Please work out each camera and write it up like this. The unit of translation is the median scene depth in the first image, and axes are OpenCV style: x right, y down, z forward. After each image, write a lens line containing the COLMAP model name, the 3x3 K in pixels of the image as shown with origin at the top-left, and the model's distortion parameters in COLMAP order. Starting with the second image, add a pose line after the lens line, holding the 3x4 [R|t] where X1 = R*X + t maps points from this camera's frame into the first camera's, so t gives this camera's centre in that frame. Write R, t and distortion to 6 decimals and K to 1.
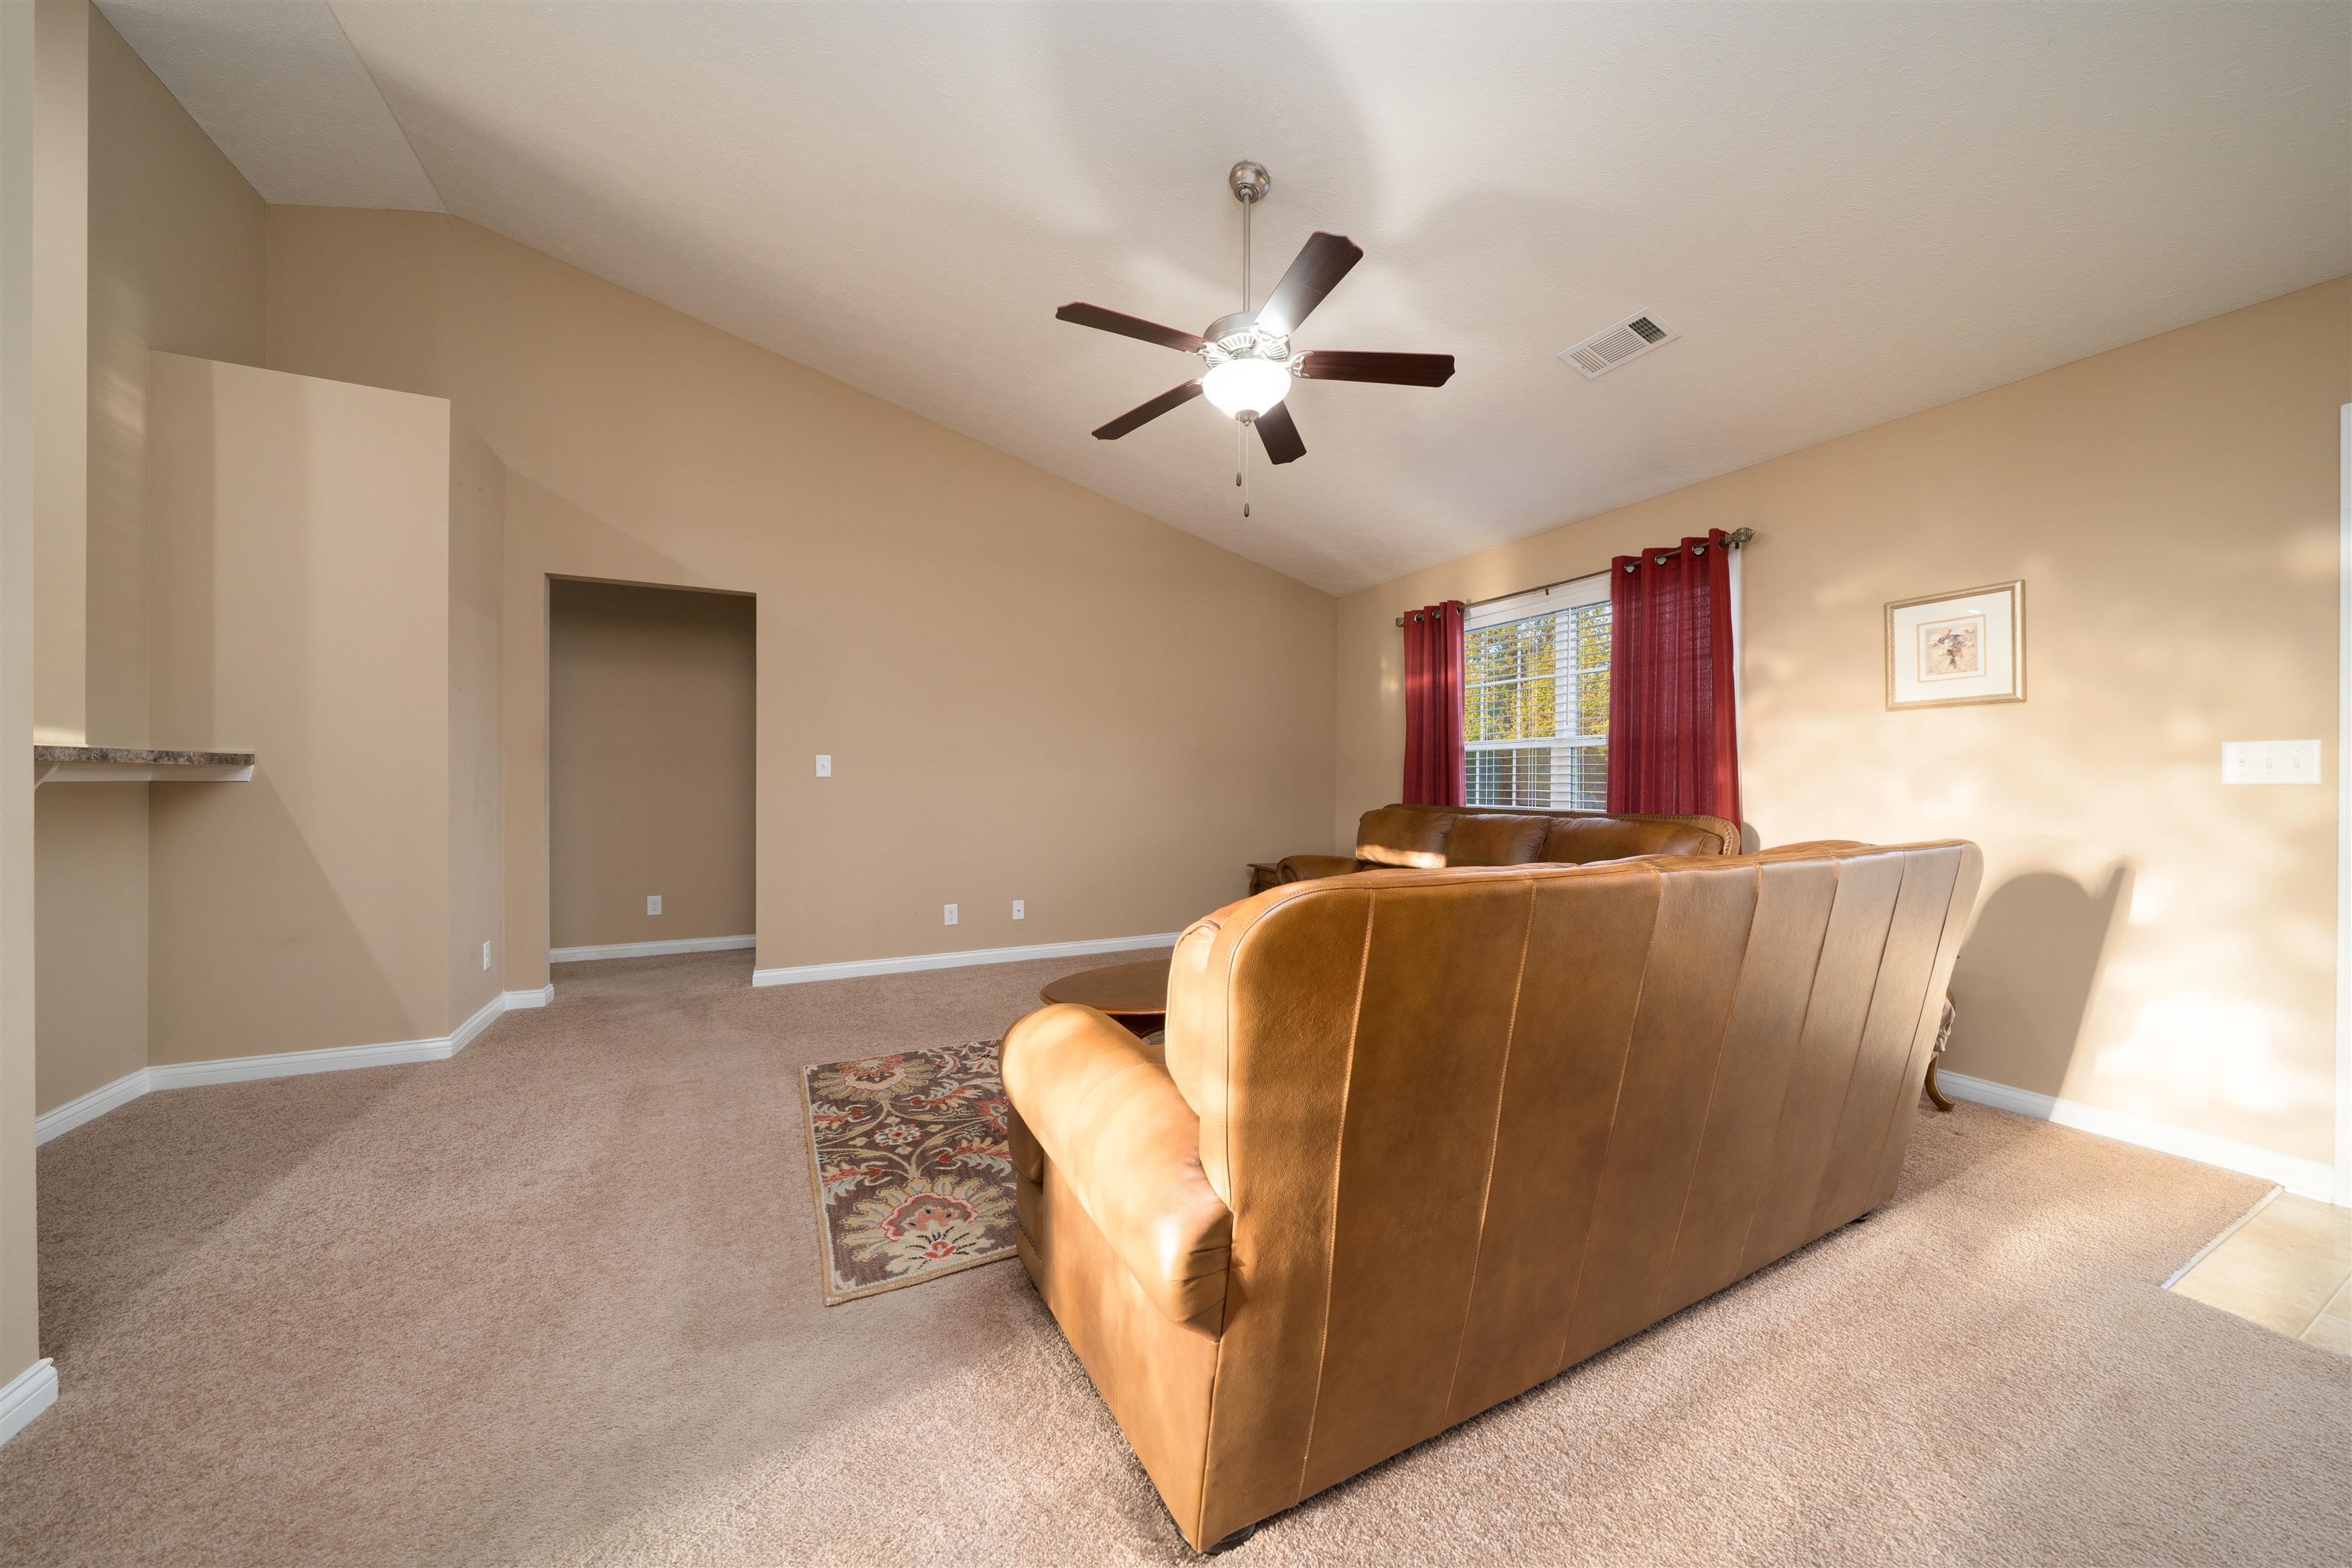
lens RADIAL K [[804.2, 0, 1177.9], [0, 804.2, 786.6], [0, 0, 1]] dist [-0.000012, 0.000000]
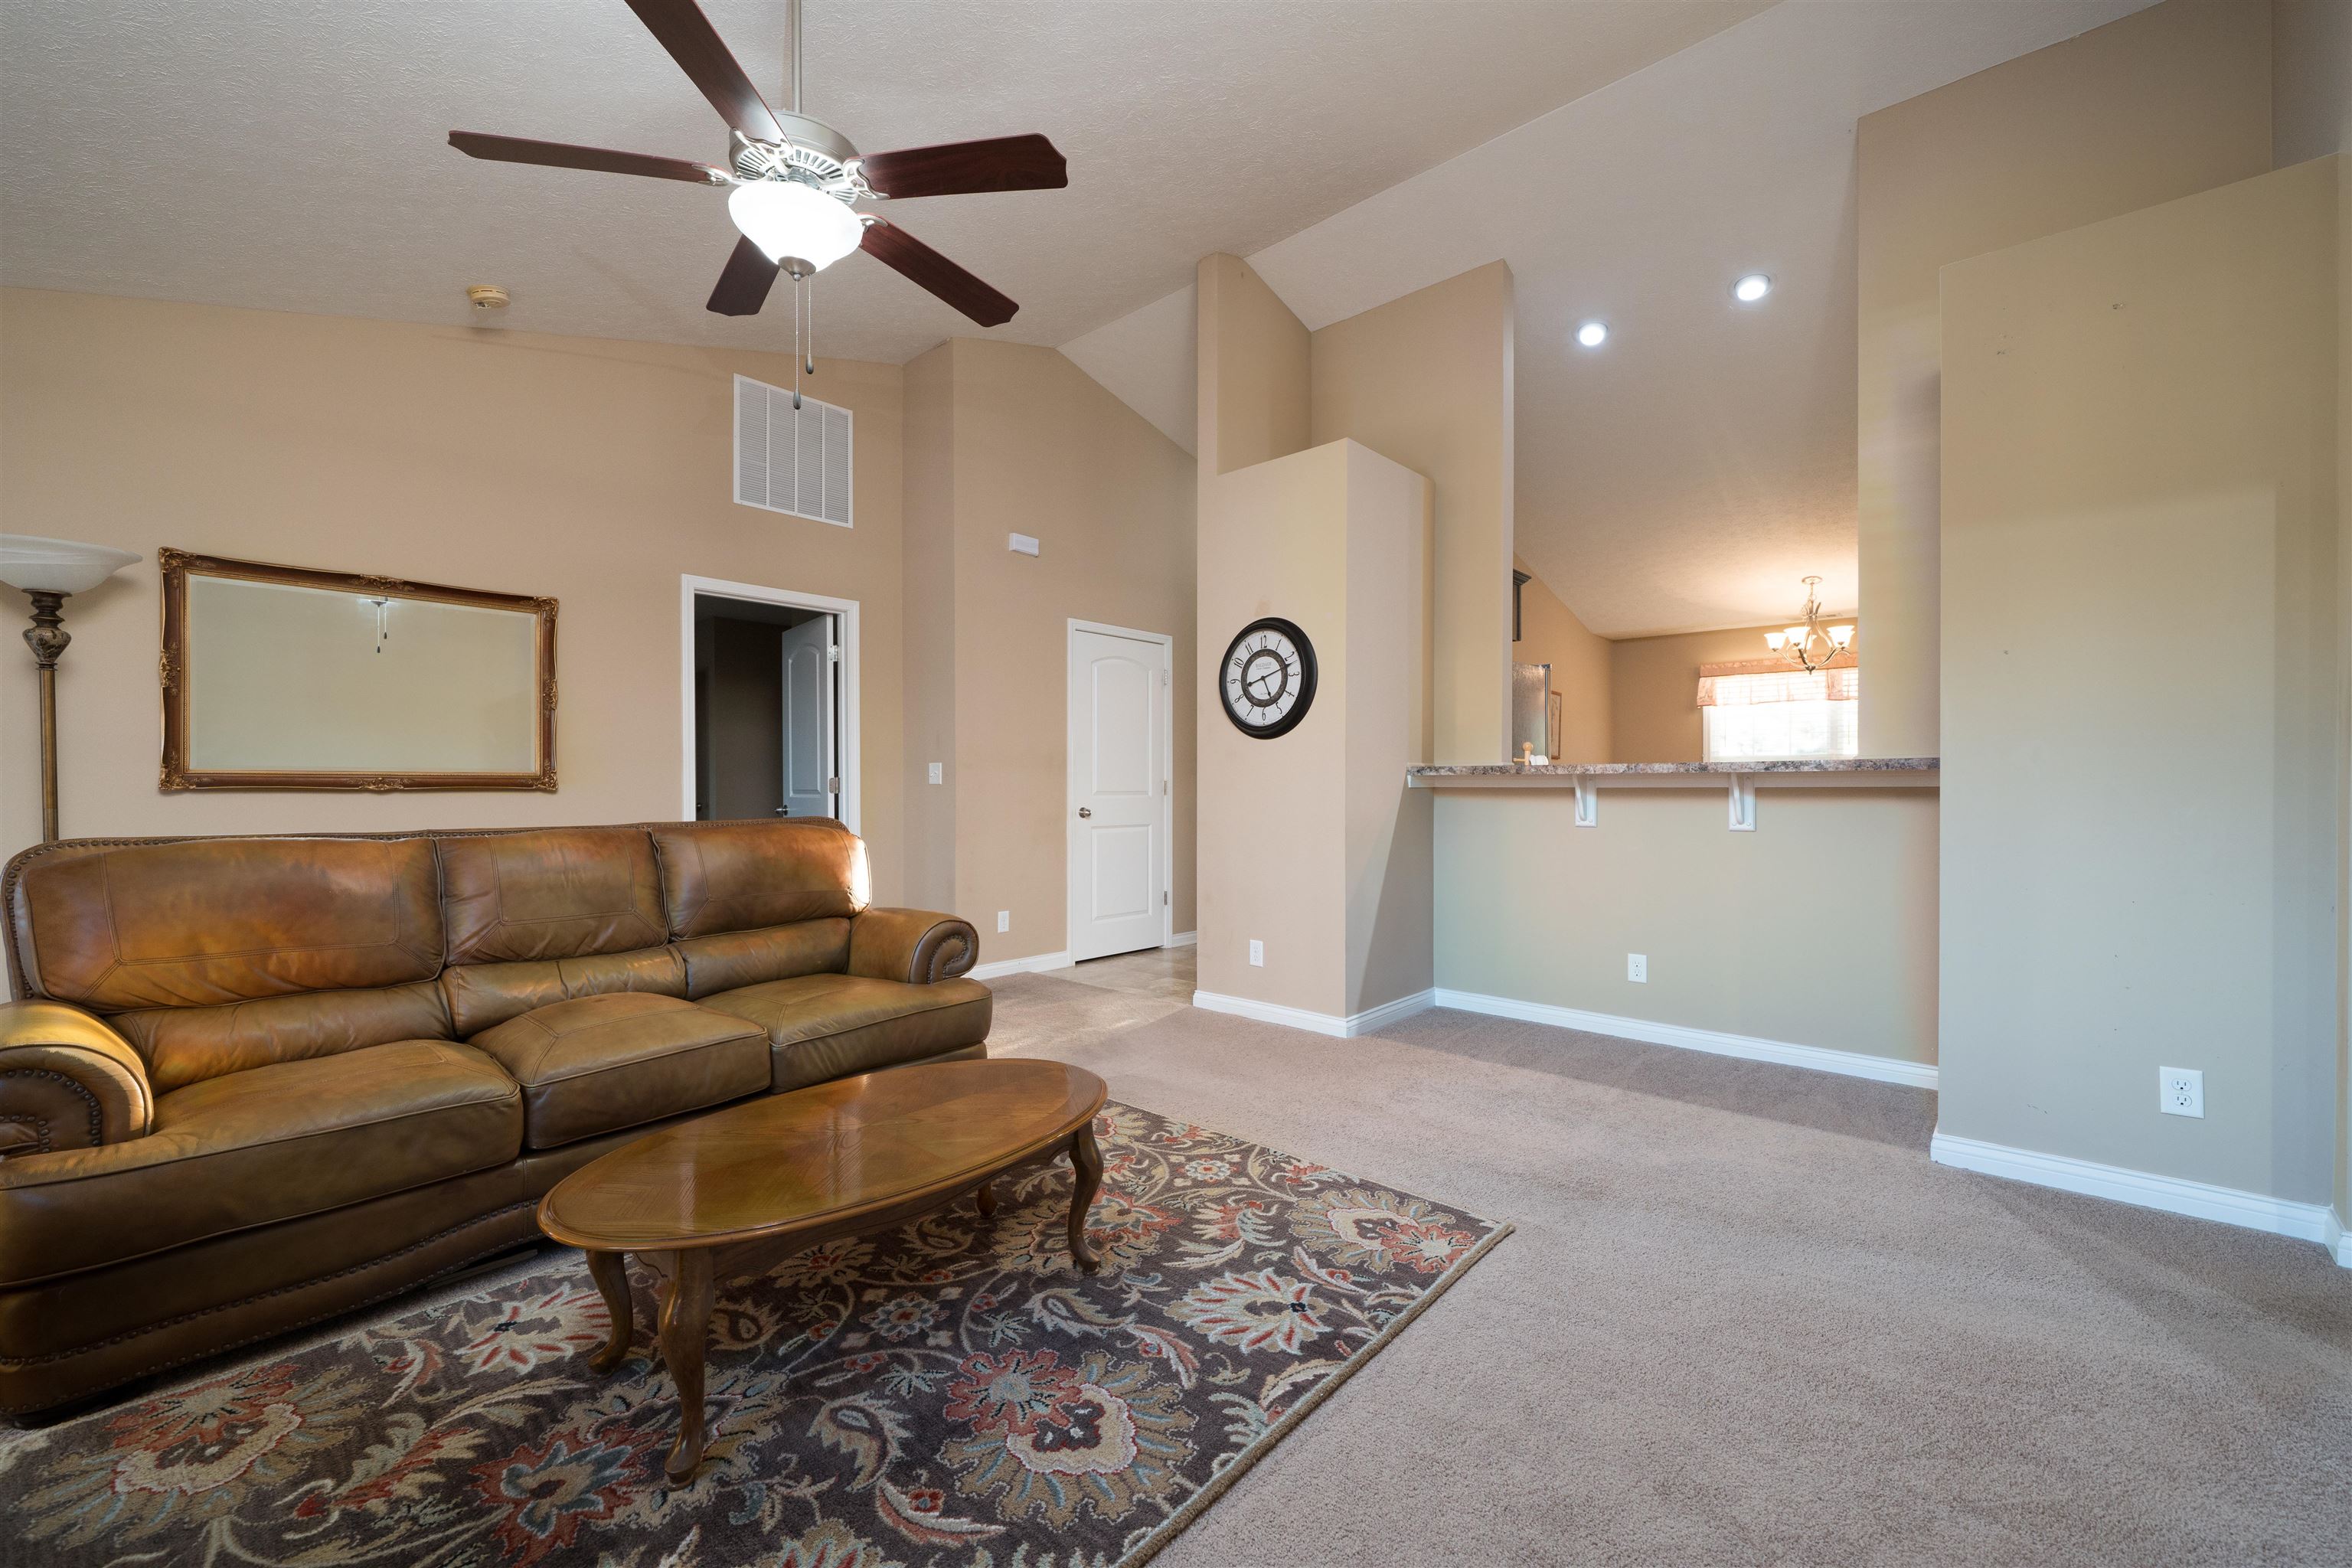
lens RADIAL K [[950.1, 0, 1174.1], [0, 950.1, 788.2], [0, 0, 1]] dist [0.002545, 0.000067]
pose [[-0.937153, -0.001612, -0.348914, 0.063241], [-0.000440, 0.999994, -0.003440, -0.001595], [0.348918, -0.003071, -0.937148, 1.814204]]
